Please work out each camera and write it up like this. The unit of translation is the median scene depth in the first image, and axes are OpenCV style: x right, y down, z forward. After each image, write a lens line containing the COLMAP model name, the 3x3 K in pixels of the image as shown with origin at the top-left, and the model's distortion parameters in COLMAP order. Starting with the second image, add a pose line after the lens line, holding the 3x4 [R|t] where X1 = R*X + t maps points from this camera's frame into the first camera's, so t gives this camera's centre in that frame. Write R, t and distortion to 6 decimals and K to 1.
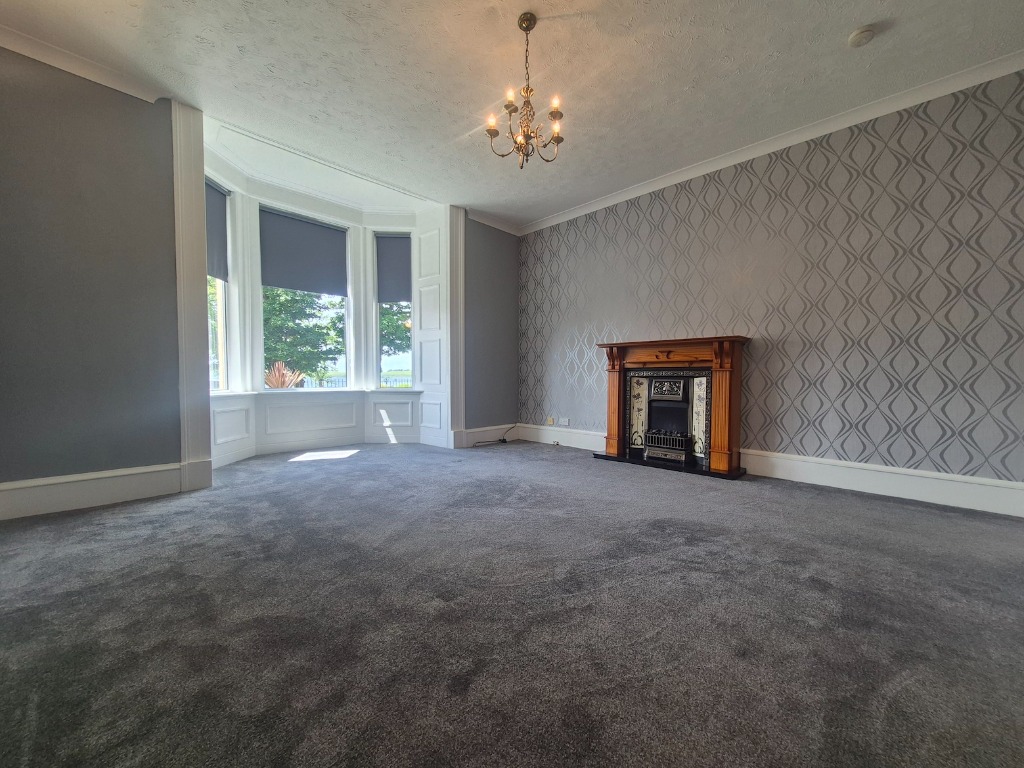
lens RADIAL K [[403.9, 0, 520.2], [0, 403.9, 389.9], [0, 0, 1]] dist [-0.000274, -0.000236]
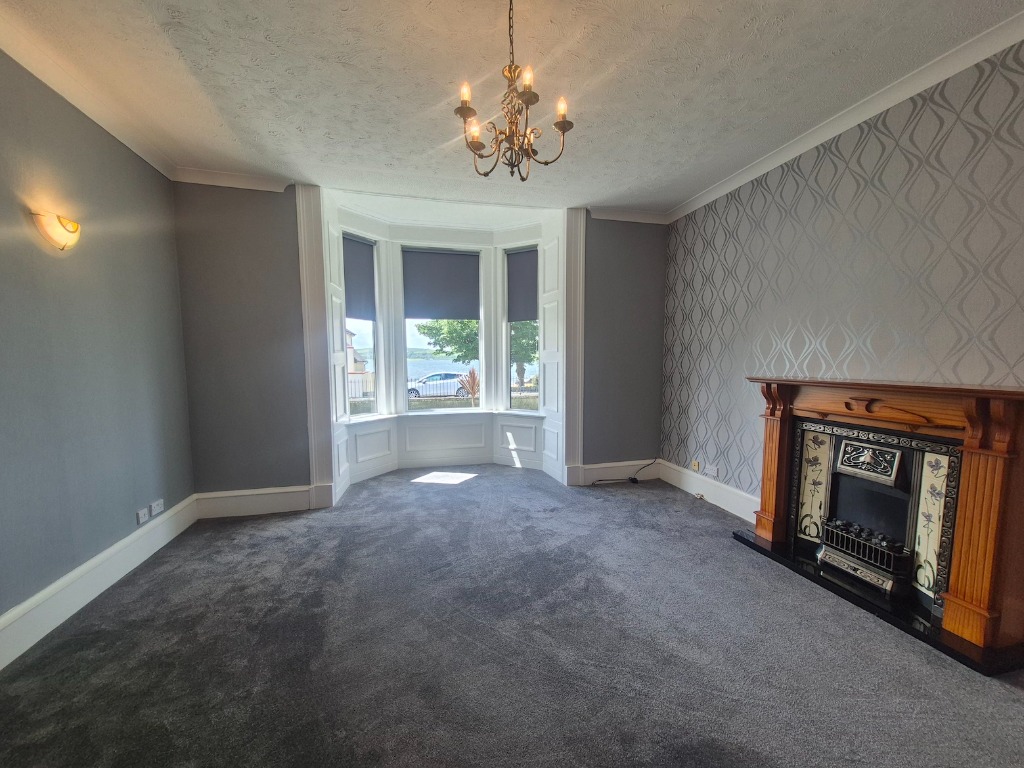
lens RADIAL K [[400.9, 0, 508.9], [0, 400.9, 395.2], [0, 0, 1]] dist [0.002994, -0.000812]
pose [[0.843456, 0.041667, -0.535579, 0.234089], [-0.010284, 0.998057, 0.061450, -0.130730], [0.537099, -0.046323, 0.842246, 0.225958]]
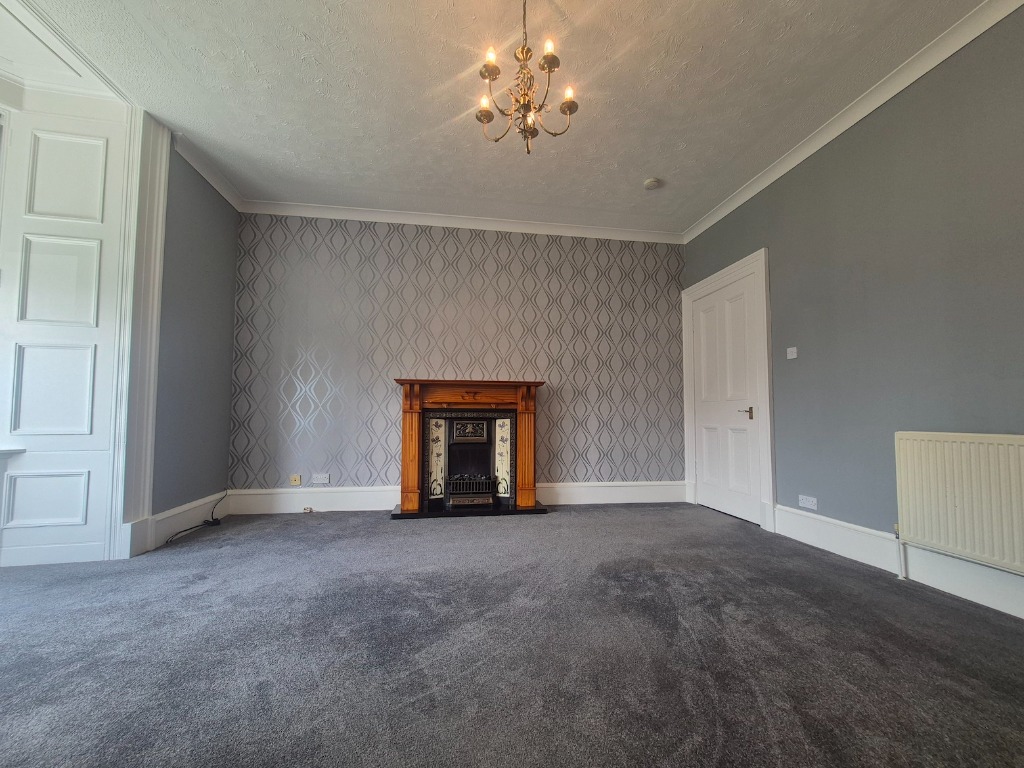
lens RADIAL K [[396.4, 0, 510.2], [0, 396.4, 394.4], [0, 0, 1]] dist [0.000019, -0.000232]
pose [[0.611261, 0.042343, 0.790295, -0.332632], [0.023692, 0.997141, -0.071750, -0.019388], [-0.791074, 0.062582, 0.608511, 0.346177]]
